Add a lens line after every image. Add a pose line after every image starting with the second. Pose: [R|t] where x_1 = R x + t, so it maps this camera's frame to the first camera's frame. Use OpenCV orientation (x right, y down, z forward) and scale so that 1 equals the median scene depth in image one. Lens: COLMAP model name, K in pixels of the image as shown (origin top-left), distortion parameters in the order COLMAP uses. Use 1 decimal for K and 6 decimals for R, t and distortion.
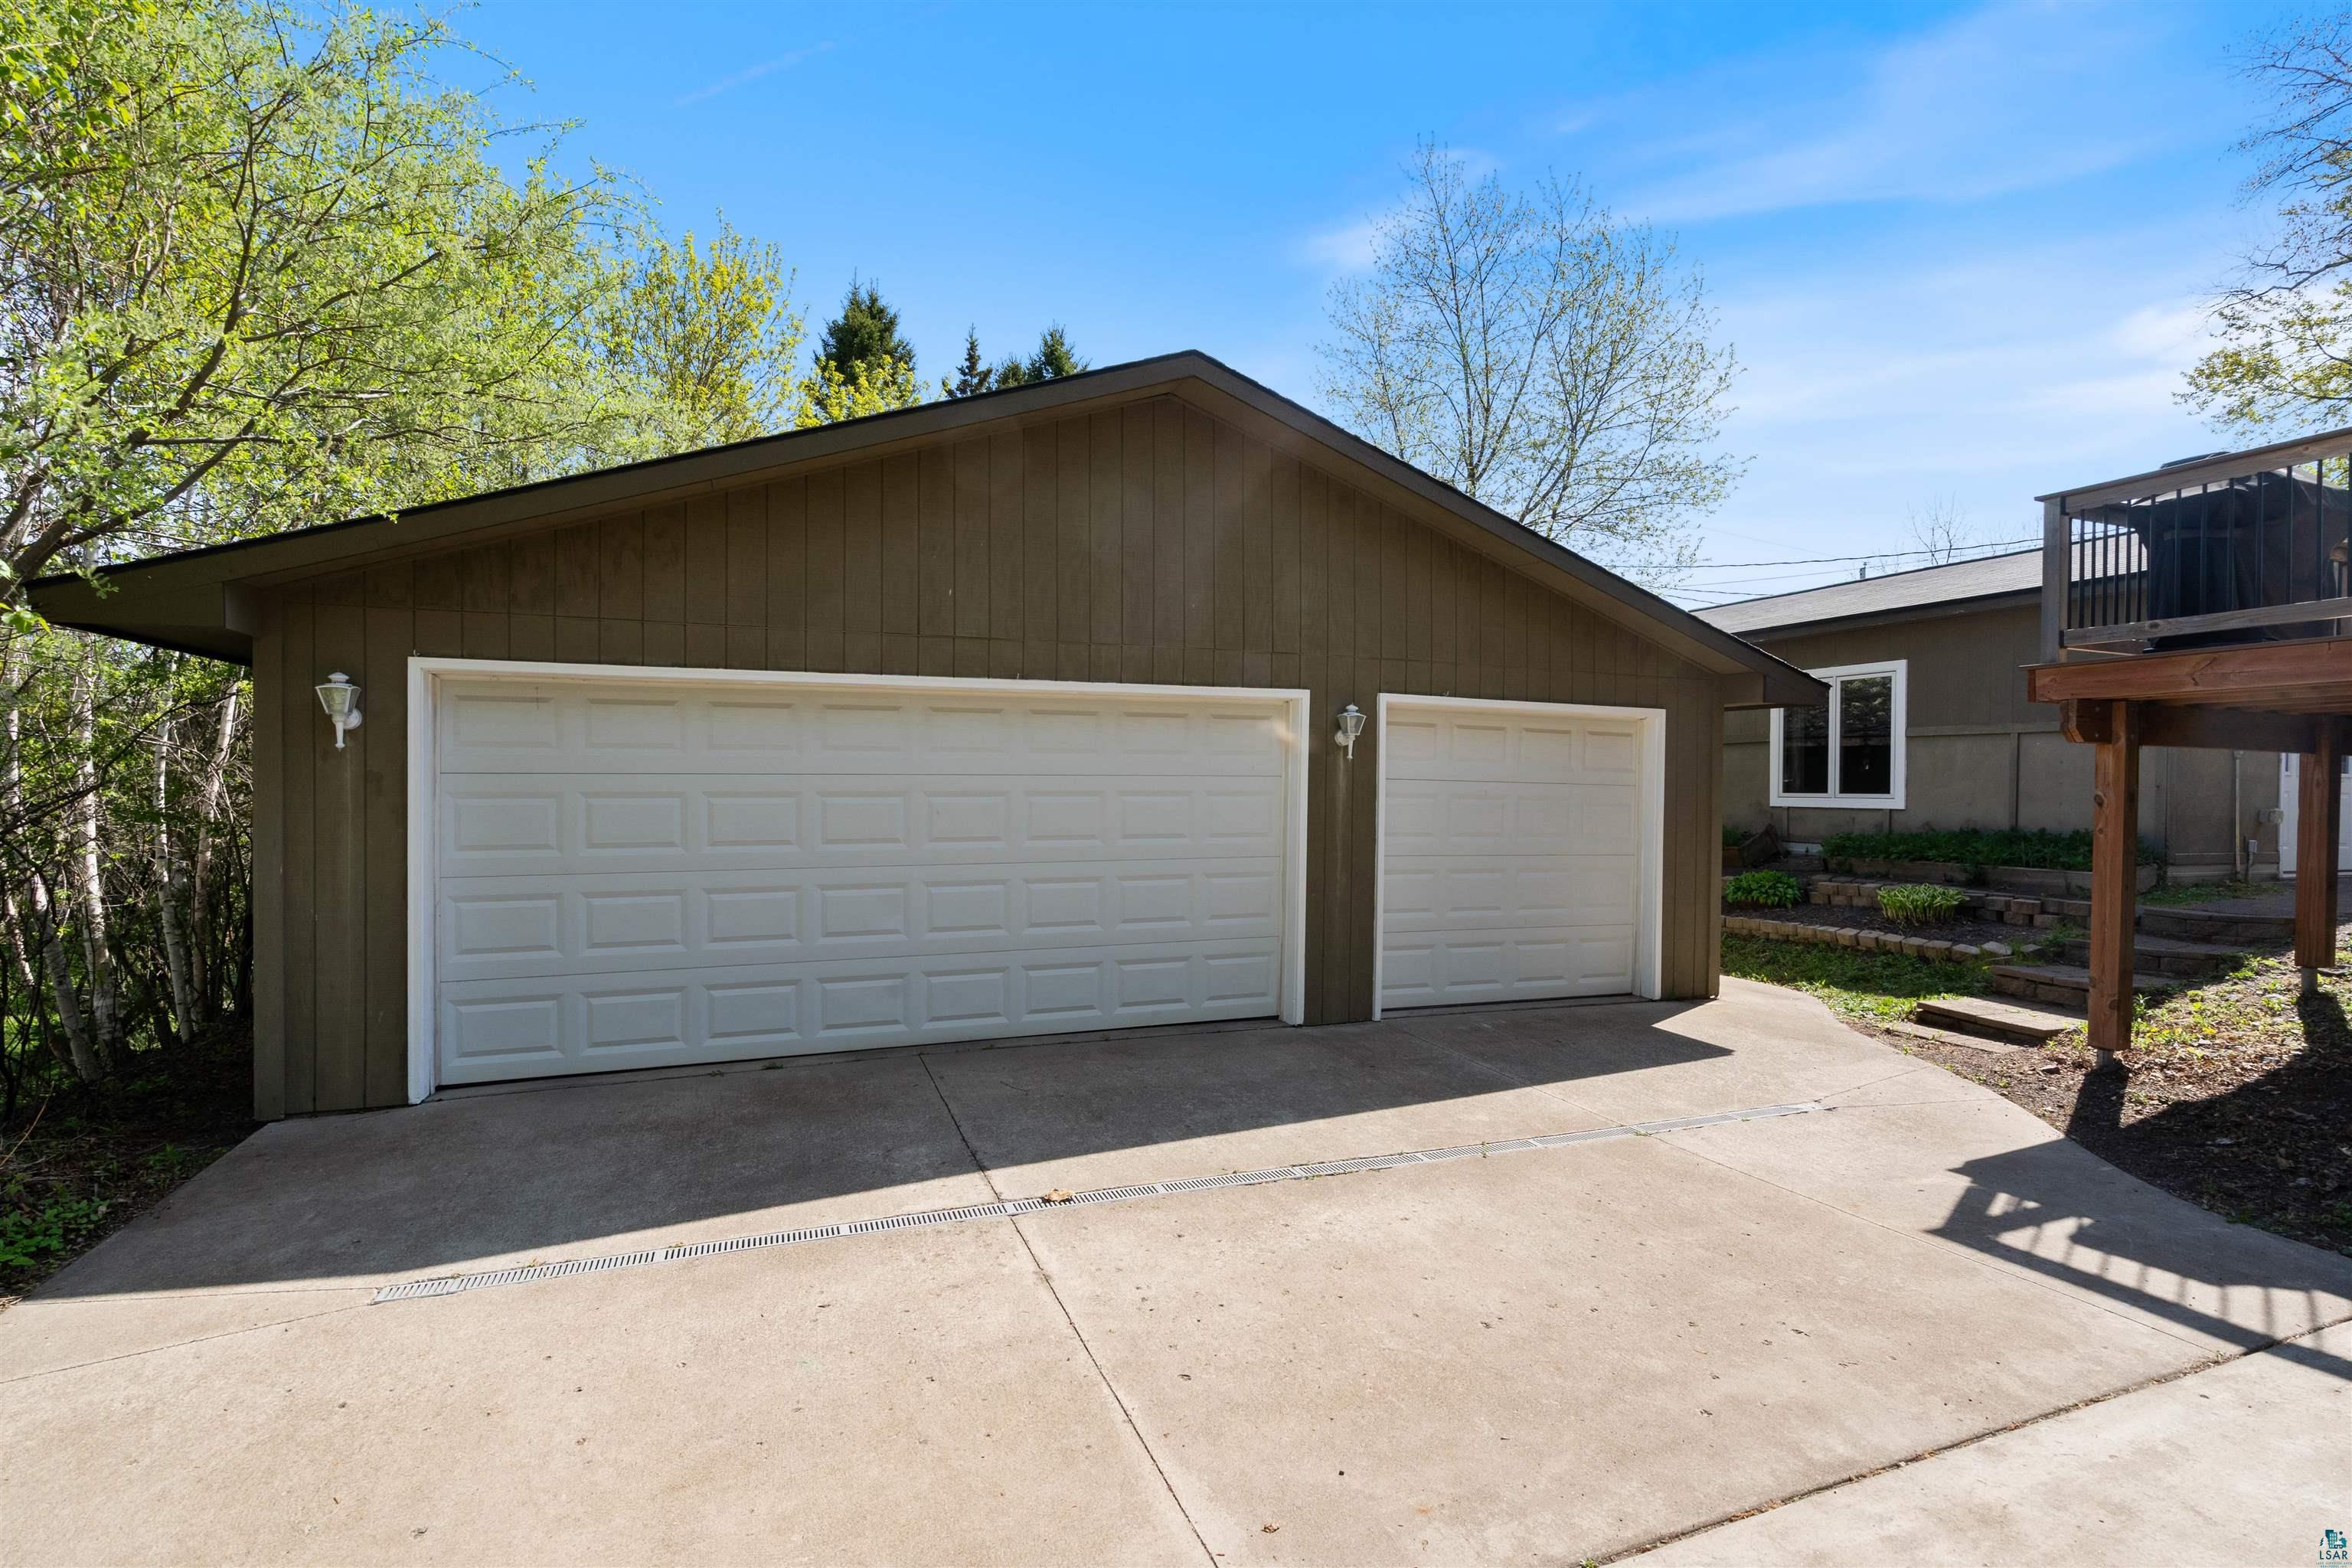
lens RADIAL K [[1081.1, 0, 1185.1], [0, 1081.1, 793.1], [0, 0, 1]] dist [0.001779, 0.000601]
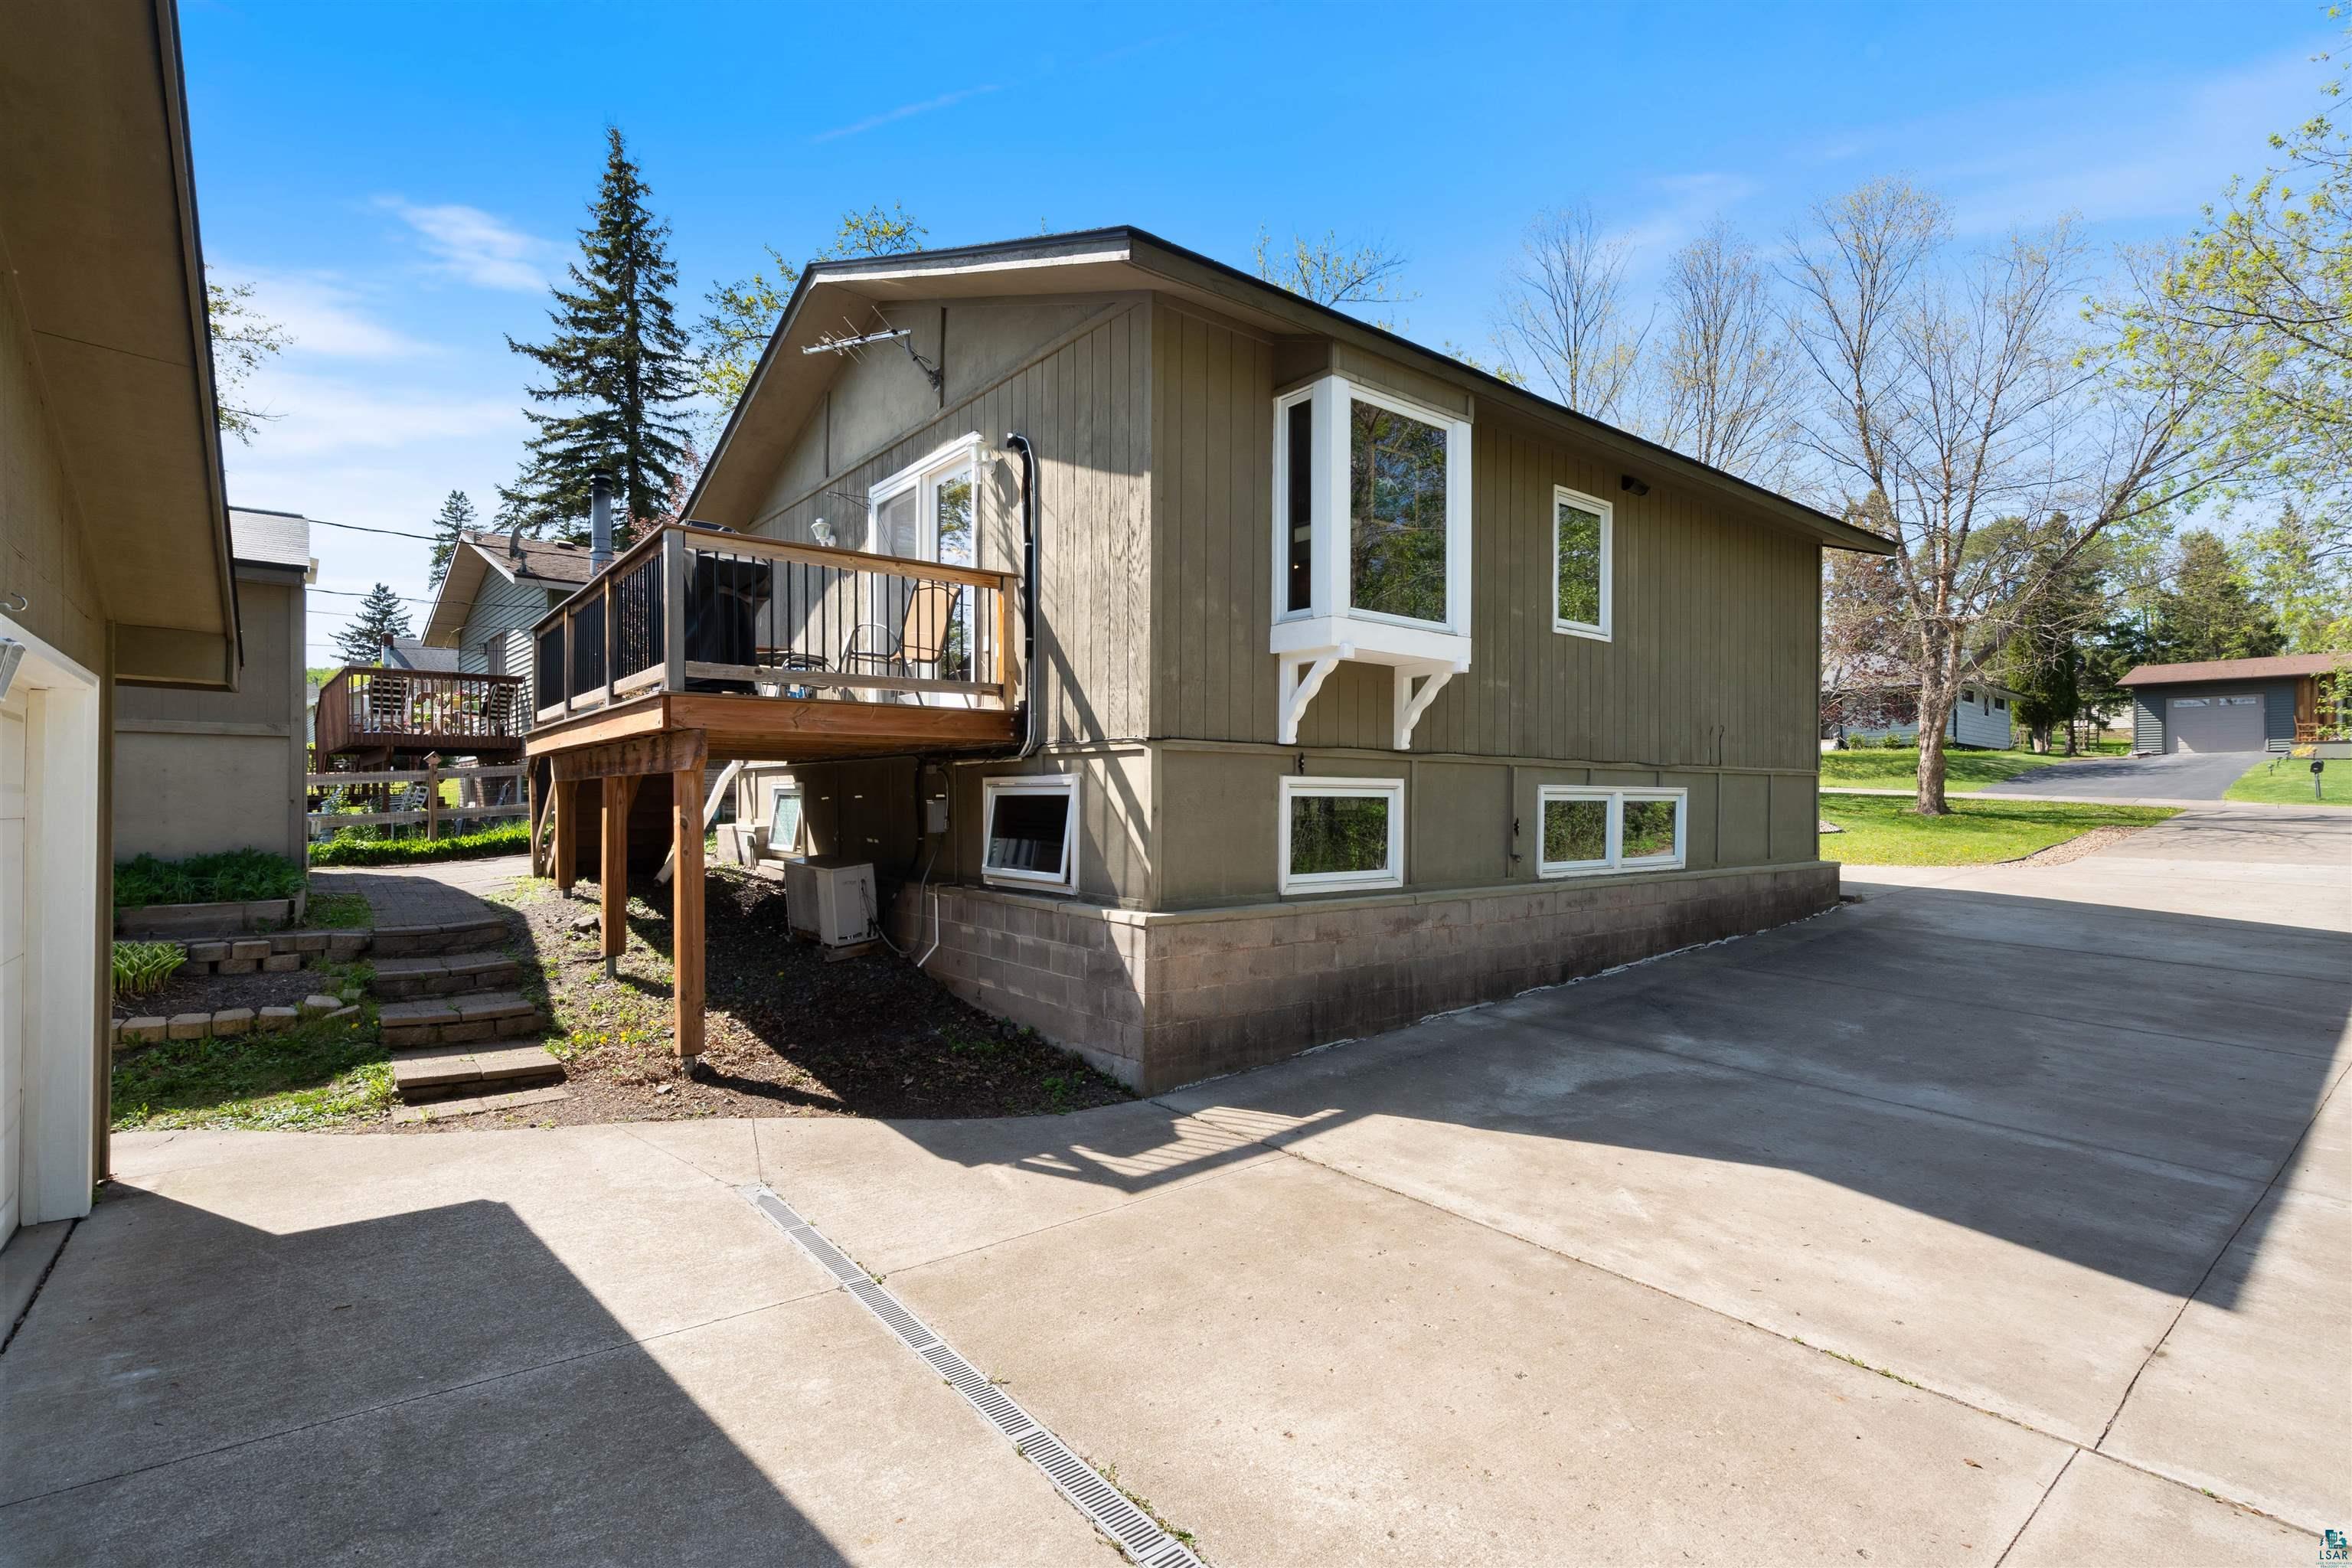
lens RADIAL K [[1081.1, 0, 1185.1], [0, 1081.1, 793.1], [0, 0, 1]] dist [0.001779, 0.000601]
pose [[-0.297804, -0.002955, 0.954623, -0.474921], [-0.005100, 0.999986, 0.001504, -0.041754], [-0.954614, -0.004421, -0.297814, 1.286614]]
